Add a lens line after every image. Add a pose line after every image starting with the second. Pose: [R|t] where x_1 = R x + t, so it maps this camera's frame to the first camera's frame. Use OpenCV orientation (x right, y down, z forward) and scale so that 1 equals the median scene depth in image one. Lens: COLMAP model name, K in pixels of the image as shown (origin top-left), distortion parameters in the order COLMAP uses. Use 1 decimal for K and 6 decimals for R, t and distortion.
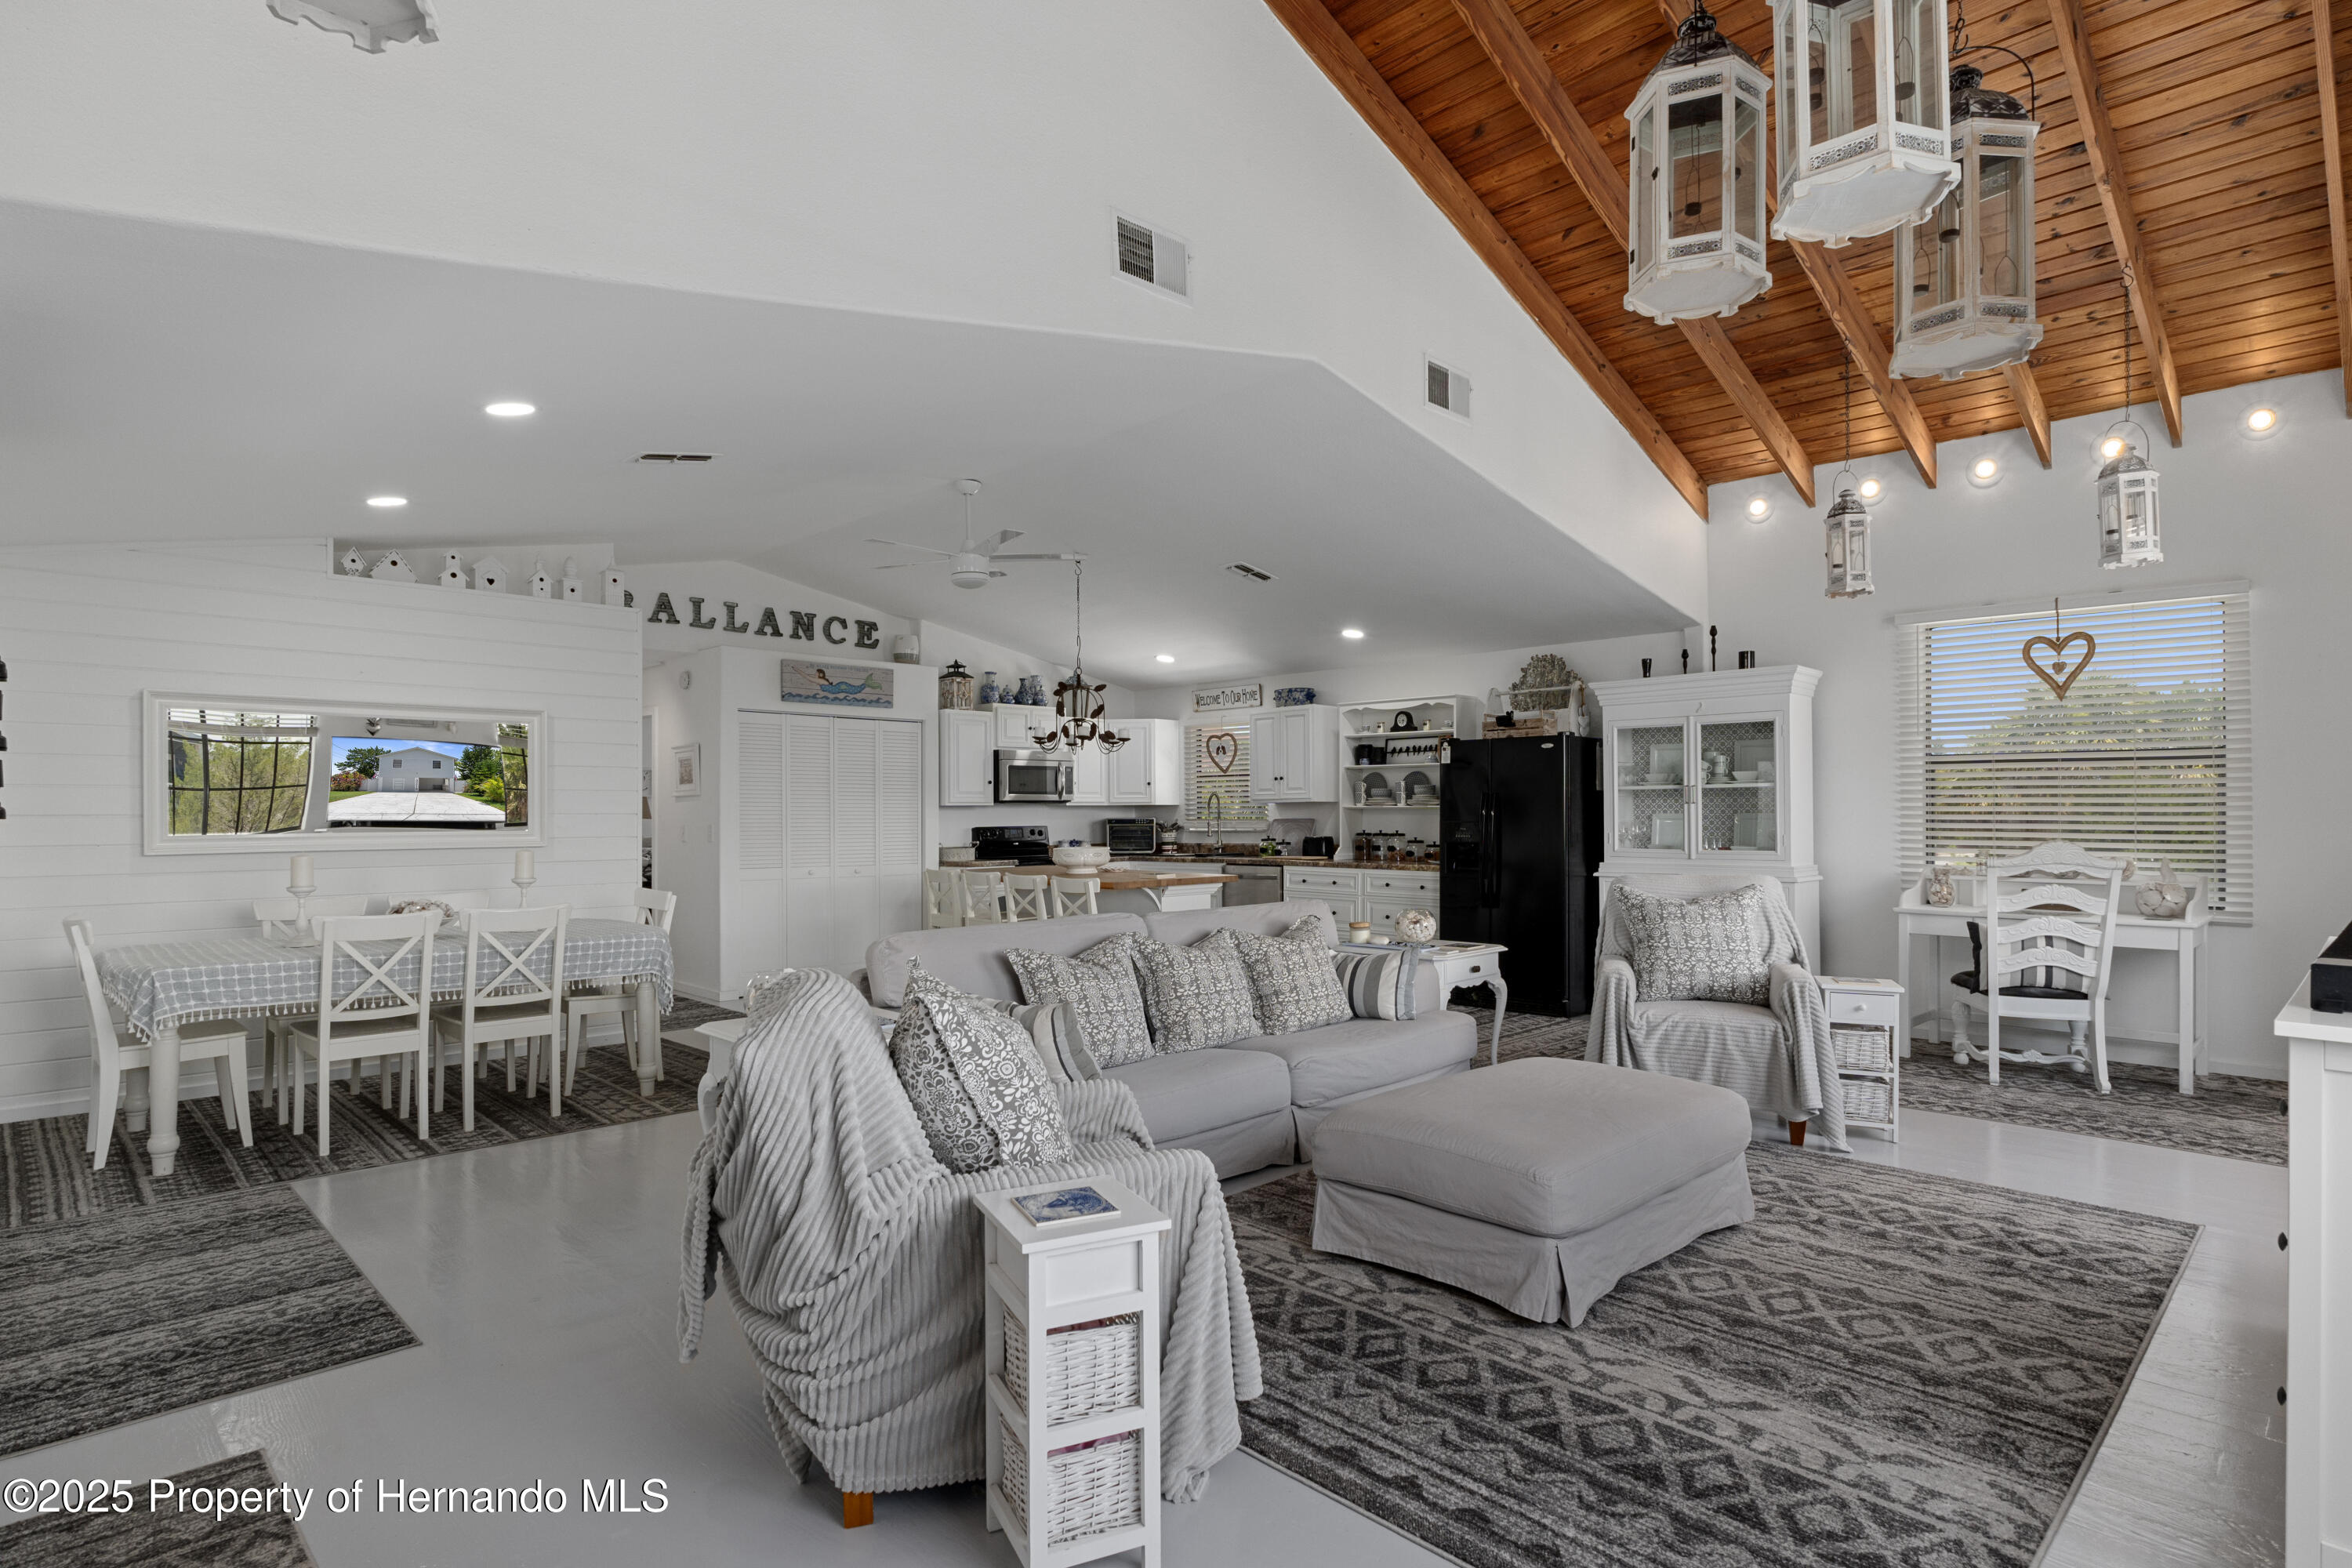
lens RADIAL K [[1208.1, 0, 1177.2], [0, 1208.1, 814.6], [0, 0, 1]] dist [-0.001599, -0.000280]
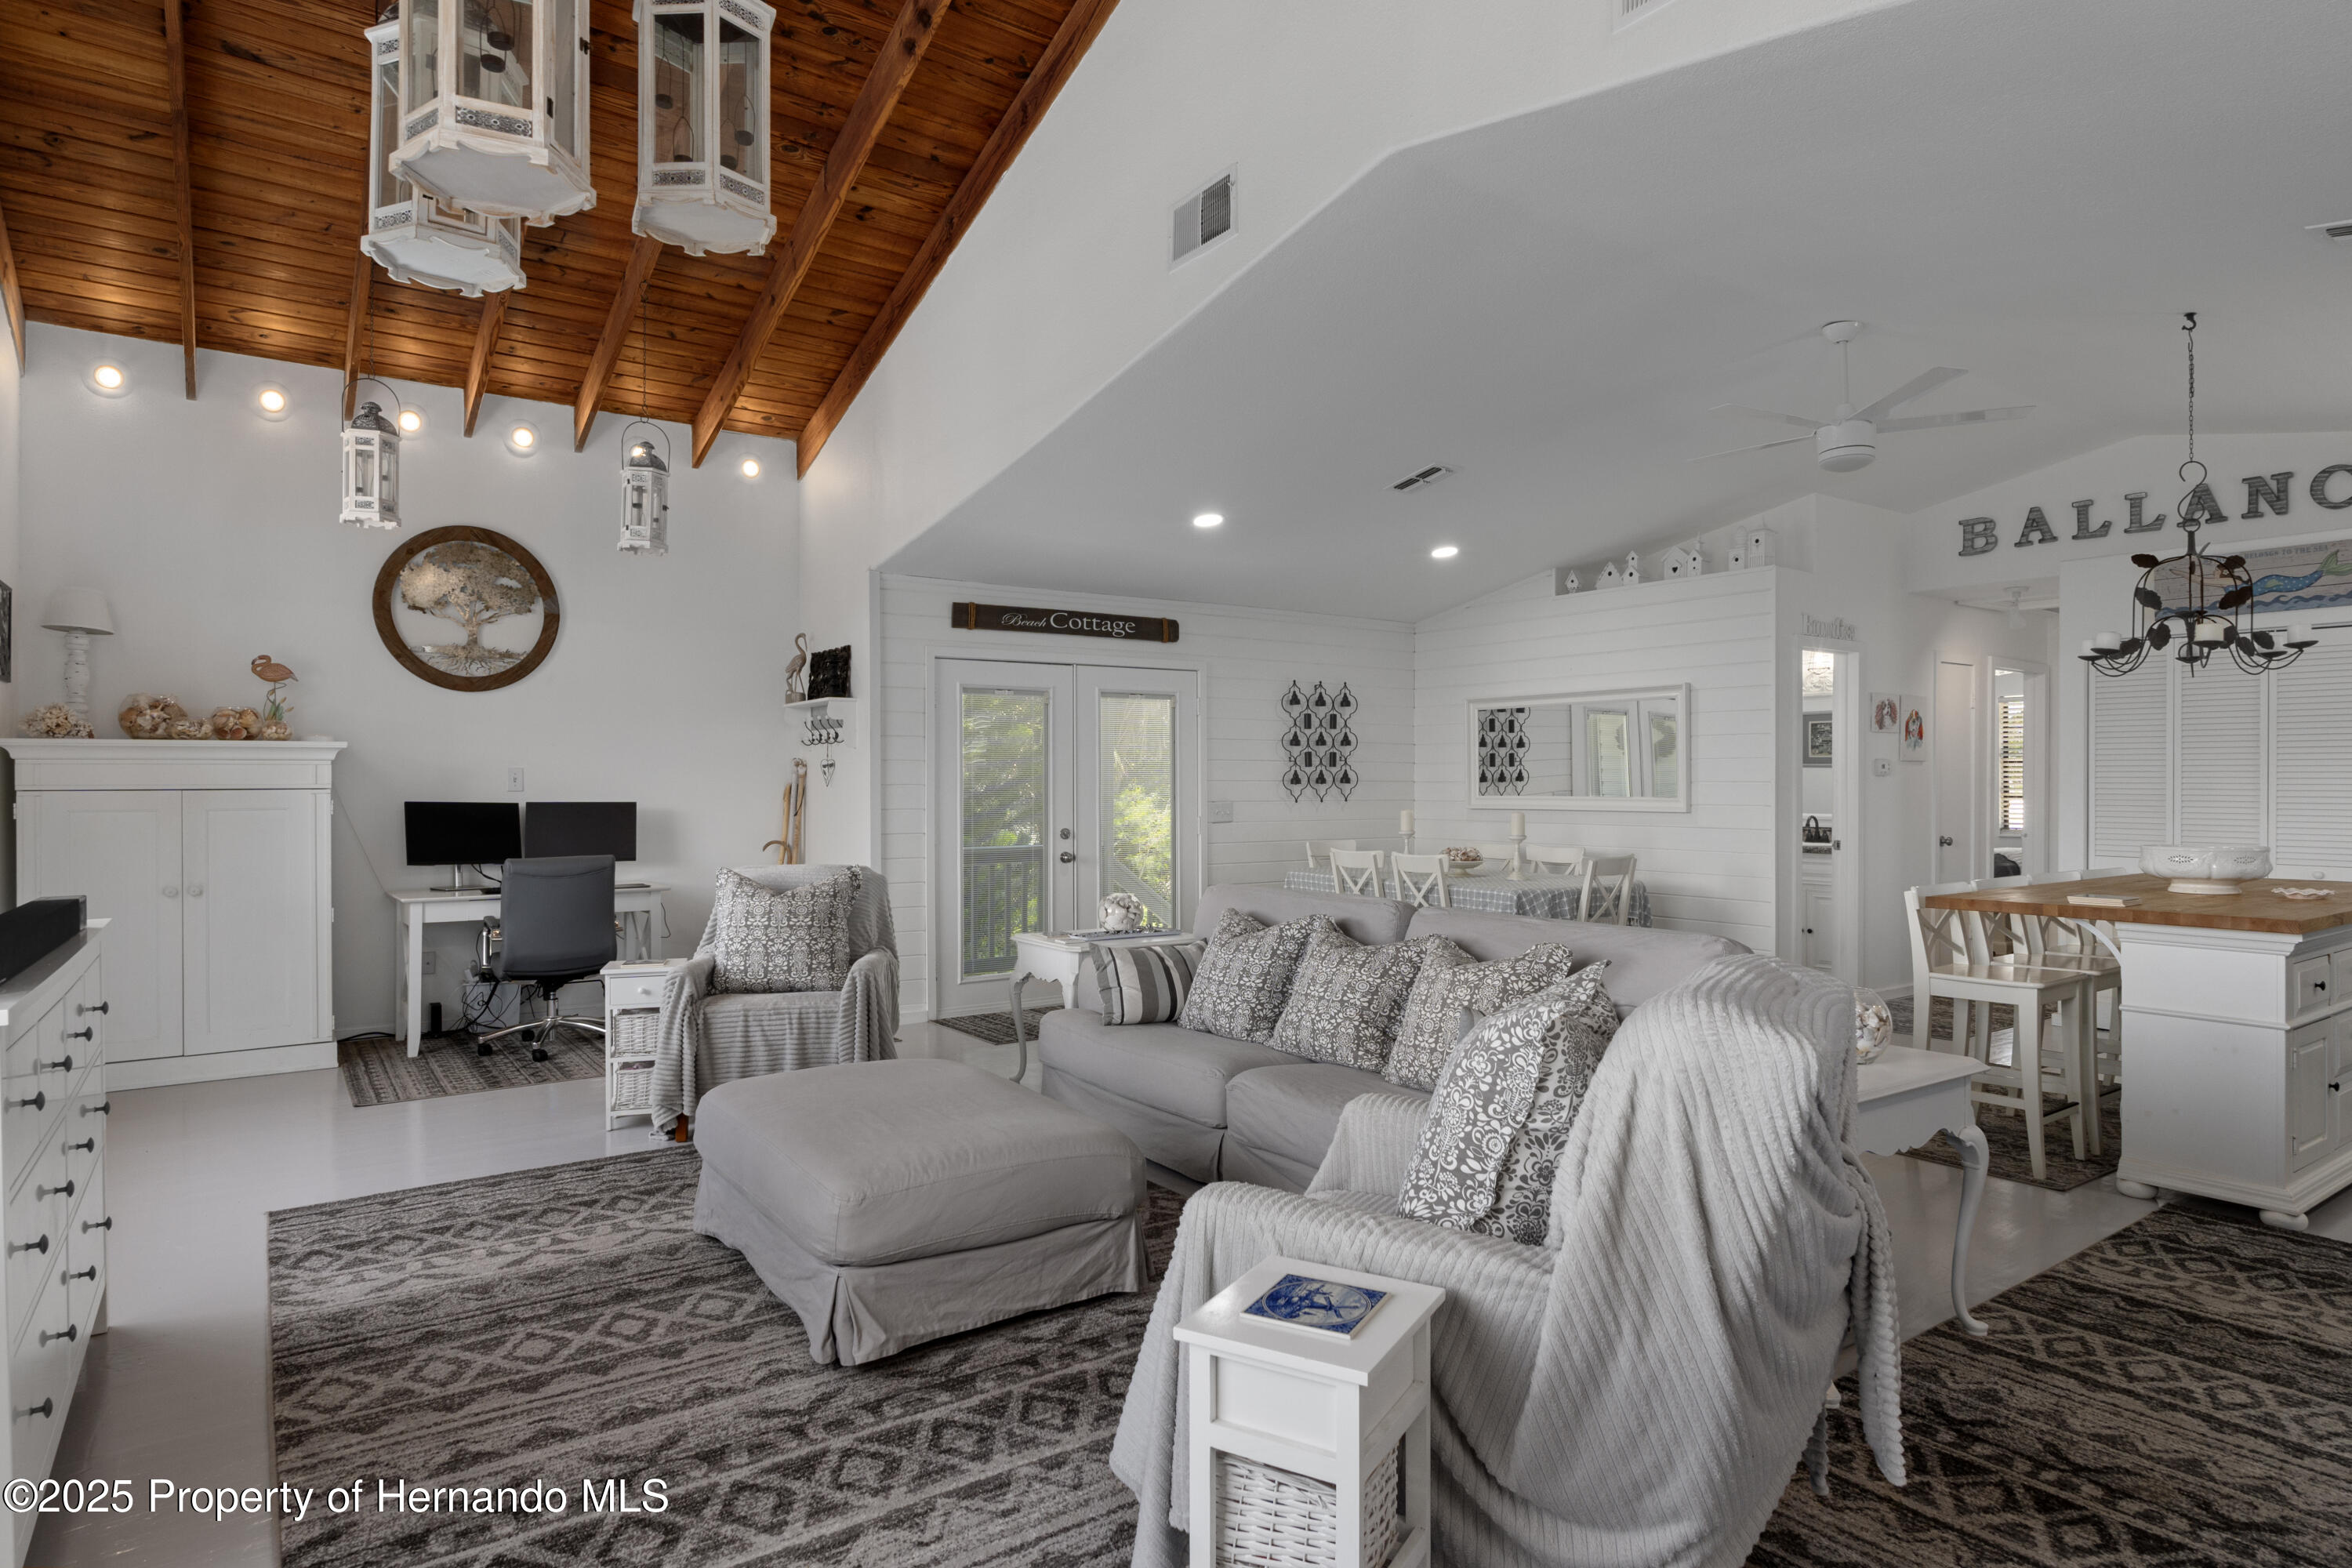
lens RADIAL K [[1306.0, 0, 1193.1], [0, 1306.0, 786.5], [0, 0, 1]] dist [-0.005564, -0.002385]
pose [[-0.146857, 0.005998, -0.989140, 0.486543], [-0.000758, 0.999981, 0.006177, -0.002247], [0.989157, 0.001657, -0.146850, 0.540346]]
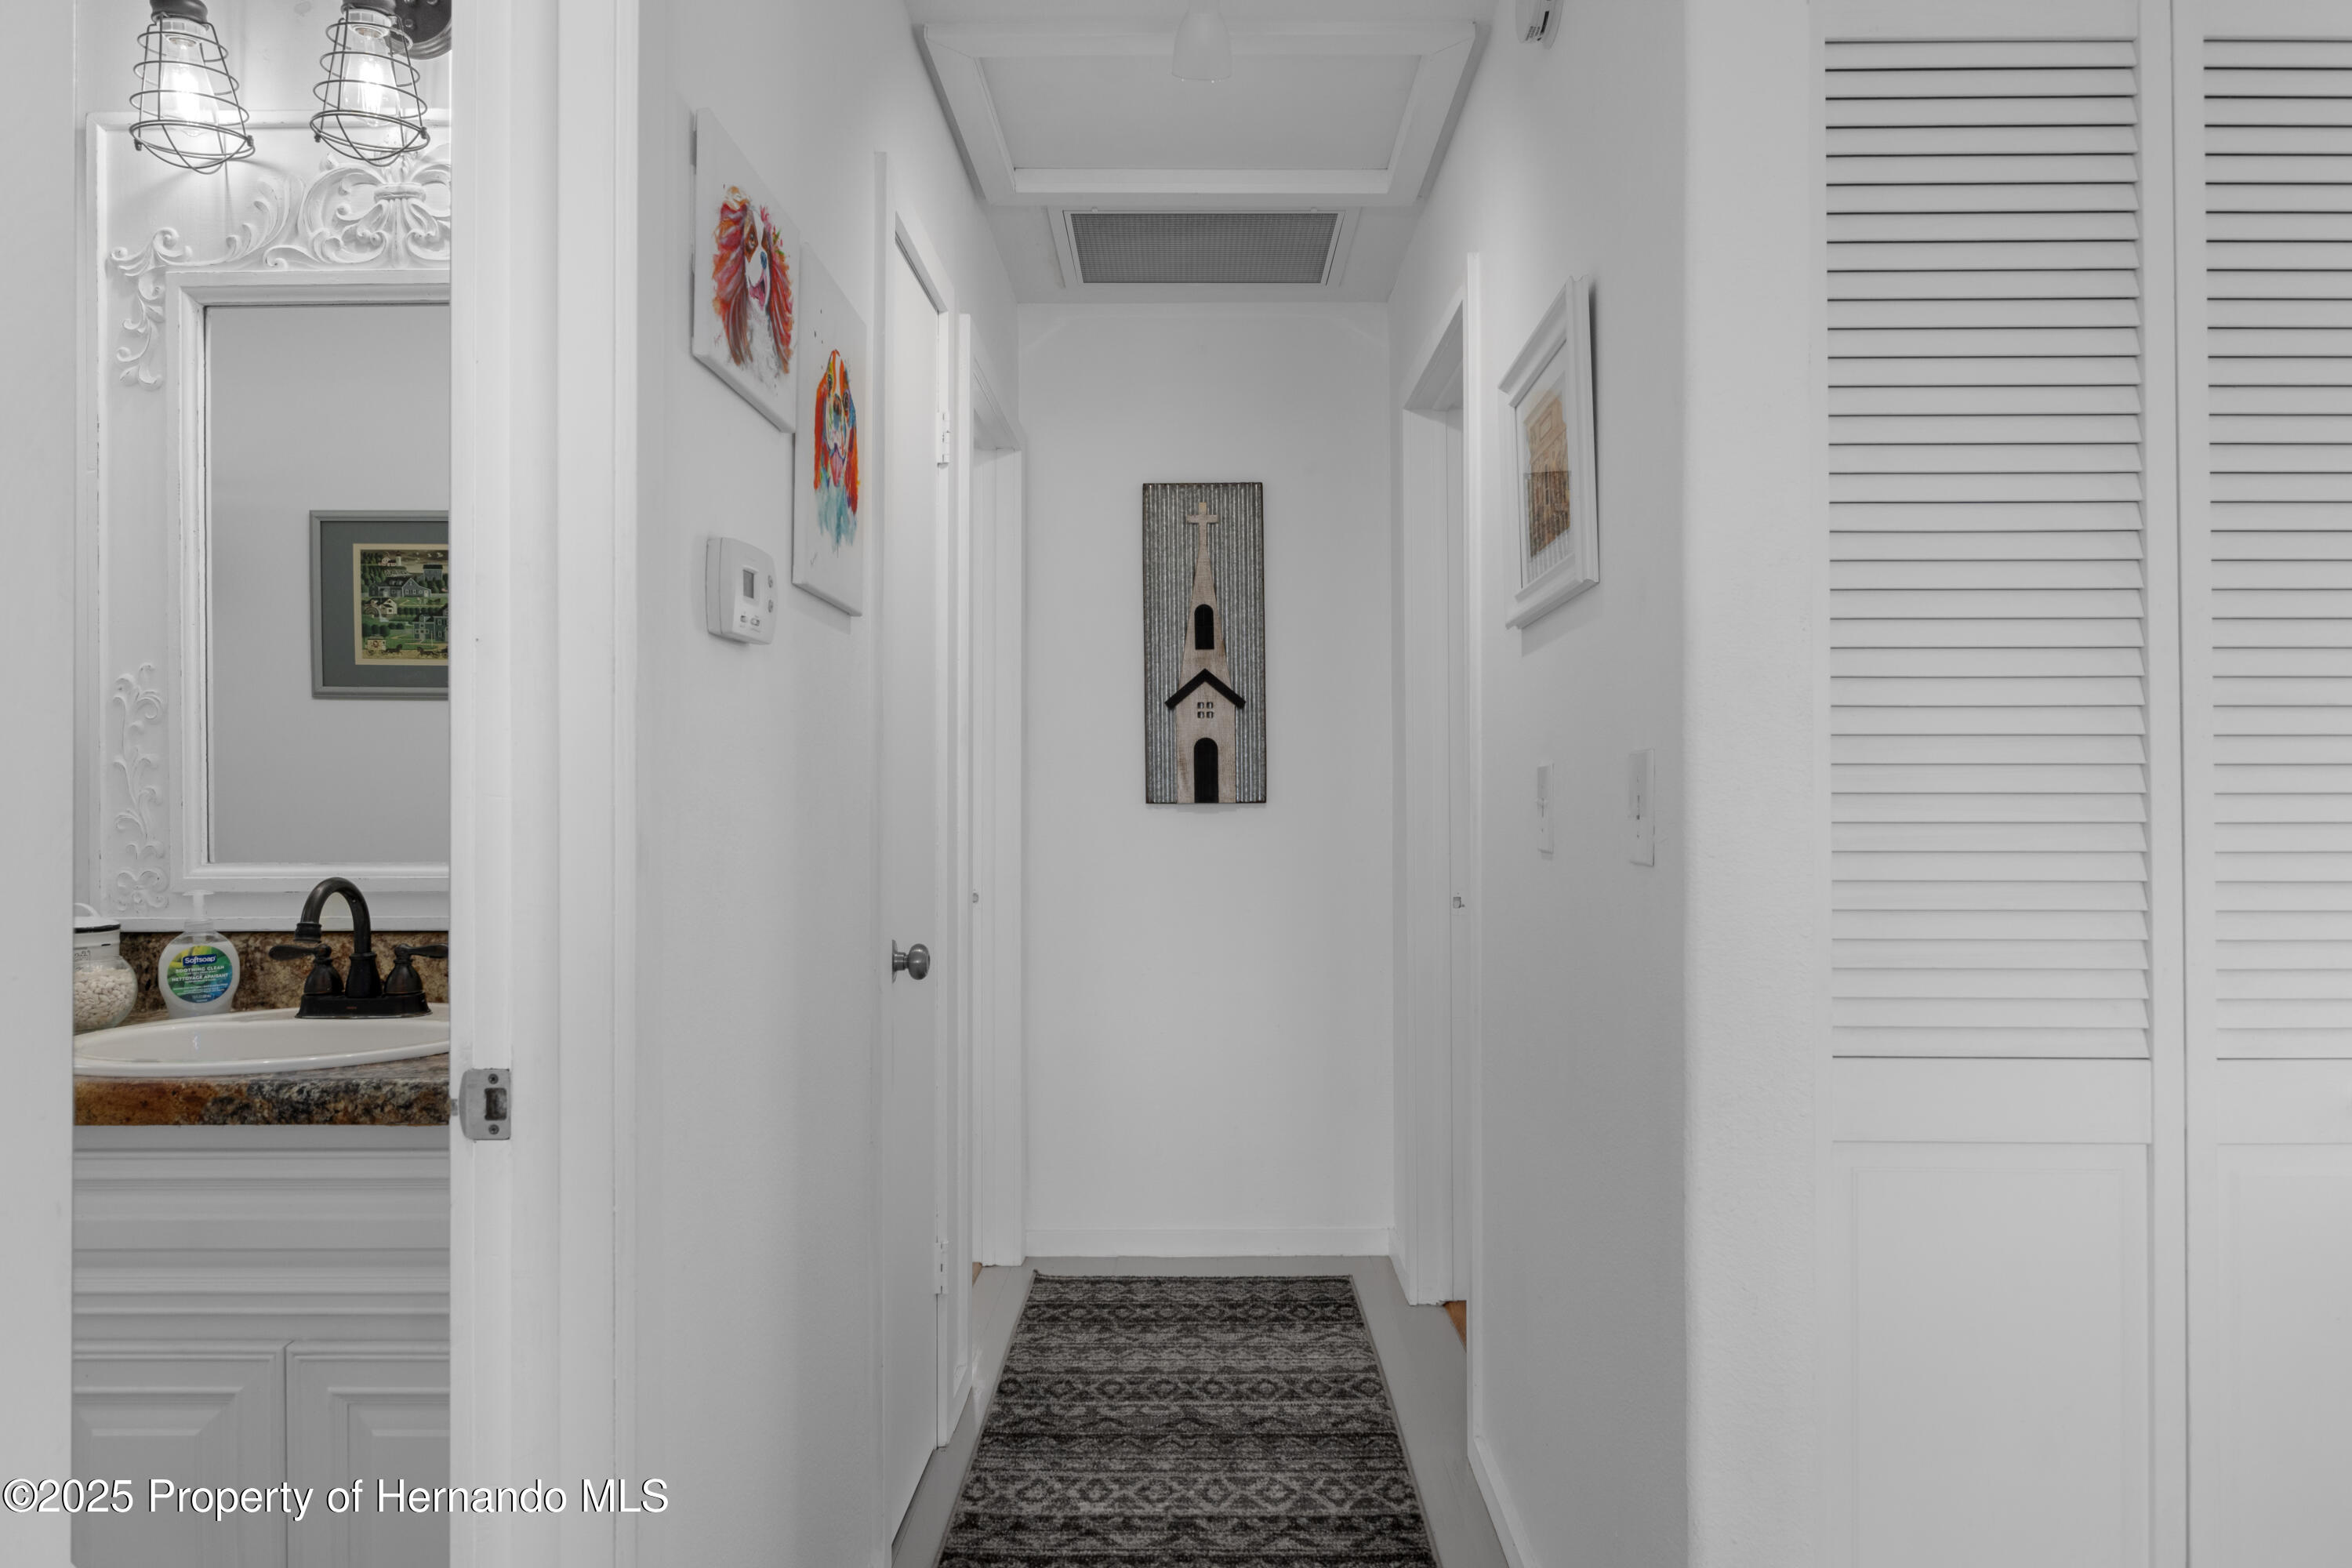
lens RADIAL K [[1521.4, 0, 1198.7], [0, 1521.4, 791.5], [0, 0, 1]] dist [-0.000900, 0.003272]
pose [[0.707846, -0.010035, -0.706295, -0.268645], [0.005505, 0.999947, -0.008690, 0.015380], [0.706345, 0.002263, 0.707864, 0.776886]]
